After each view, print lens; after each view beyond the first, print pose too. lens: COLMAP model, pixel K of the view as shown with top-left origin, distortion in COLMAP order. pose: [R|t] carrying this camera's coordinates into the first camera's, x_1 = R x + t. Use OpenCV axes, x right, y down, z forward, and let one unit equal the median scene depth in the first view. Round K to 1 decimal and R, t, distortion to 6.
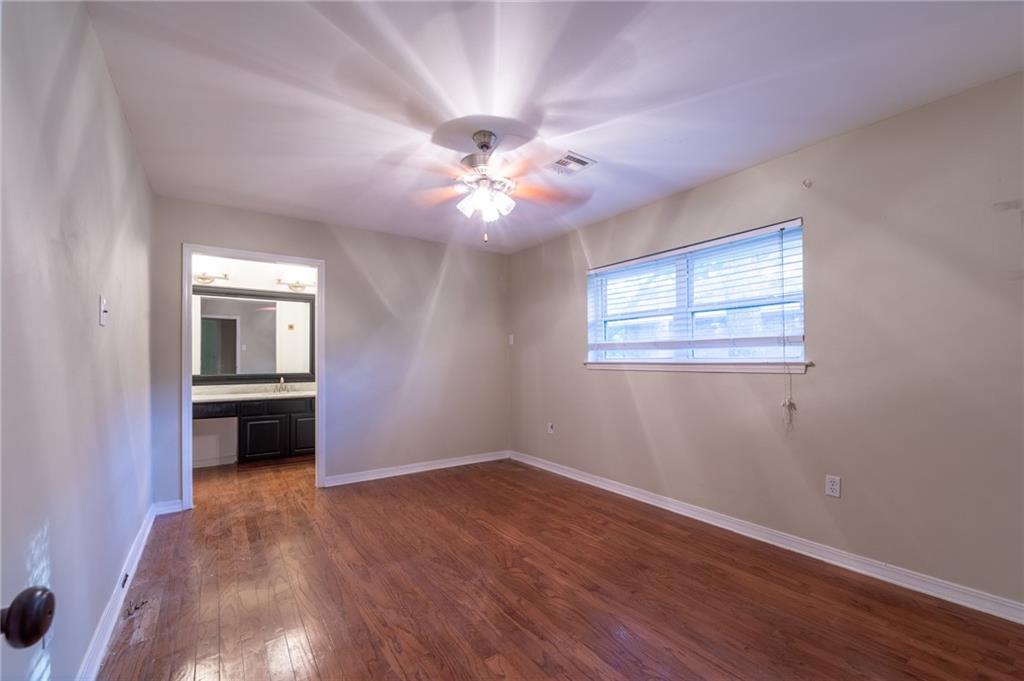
lens RADIAL K [[422.4, 0, 511.0], [0, 422.4, 347.8], [0, 0, 1]] dist [0.001281, -0.000241]
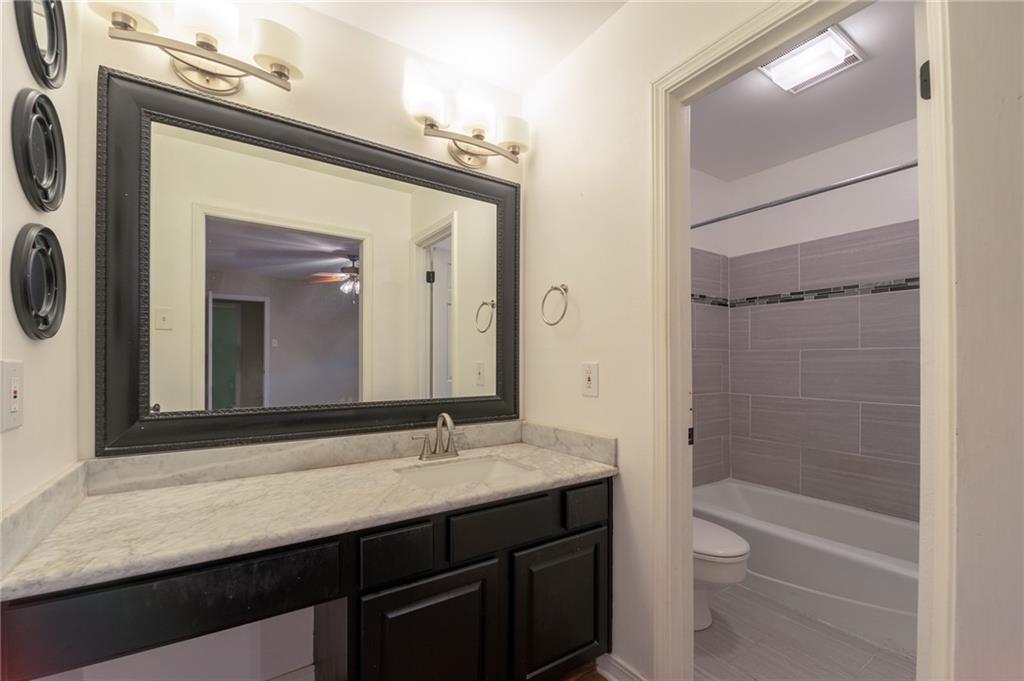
lens RADIAL K [[422.4, 0, 511.0], [0, 422.4, 347.8], [0, 0, 1]] dist [0.001281, -0.000241]
pose [[0.999876, 0.000006, -0.015746, -0.457588], [-0.000448, 0.999606, -0.028052, 0.028921], [0.015740, 0.028056, 0.999482, 0.638190]]
